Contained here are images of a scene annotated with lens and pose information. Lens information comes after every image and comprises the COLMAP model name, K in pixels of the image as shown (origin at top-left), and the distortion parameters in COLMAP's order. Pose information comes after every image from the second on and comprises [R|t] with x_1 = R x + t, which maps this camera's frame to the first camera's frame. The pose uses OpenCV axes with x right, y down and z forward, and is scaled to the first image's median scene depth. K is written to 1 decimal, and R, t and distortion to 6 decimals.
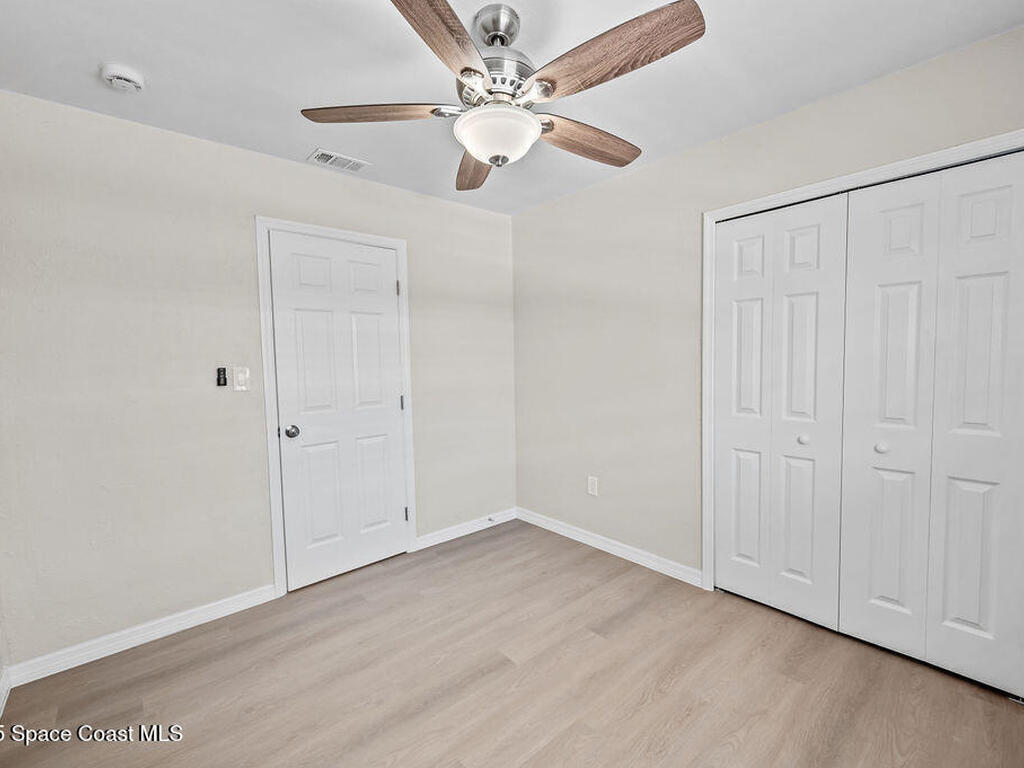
lens RADIAL K [[453.1, 0, 514.3], [0, 453.1, 384.4], [0, 0, 1]] dist [0.000890, -0.001112]
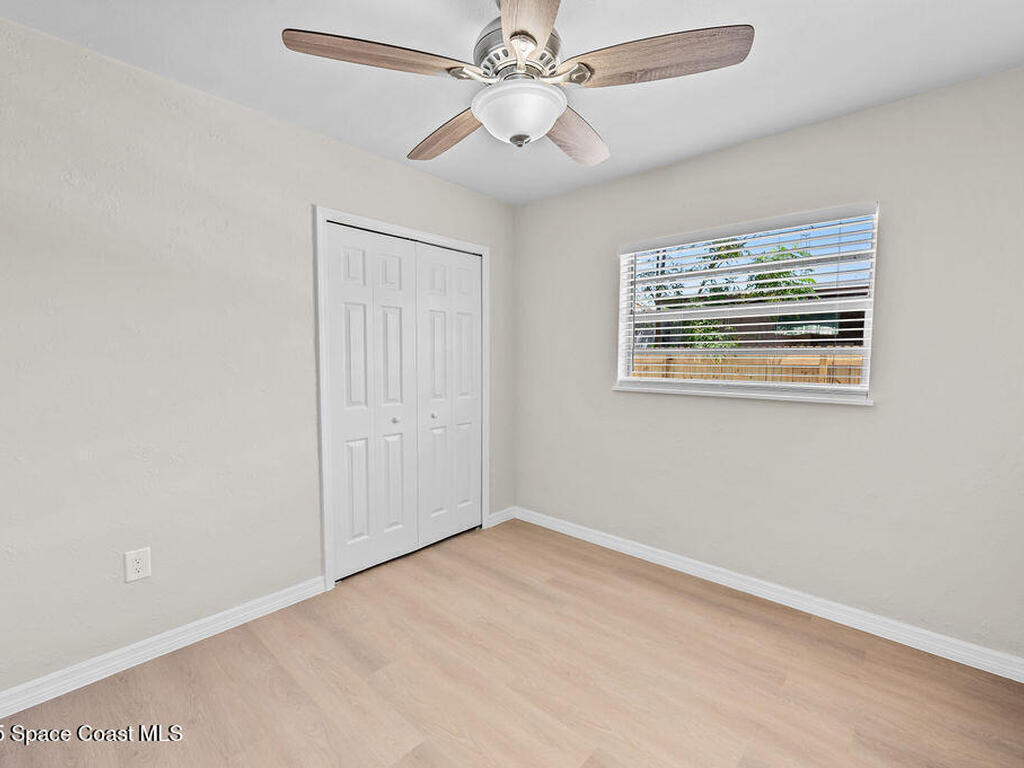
lens RADIAL K [[453.1, 0, 514.3], [0, 453.1, 384.4], [0, 0, 1]] dist [0.000890, -0.001112]
pose [[-0.109870, -0.047997, 0.992786, -0.683628], [0.057469, 0.996856, 0.054553, -0.029215], [-0.992283, 0.063048, -0.106766, 0.798229]]
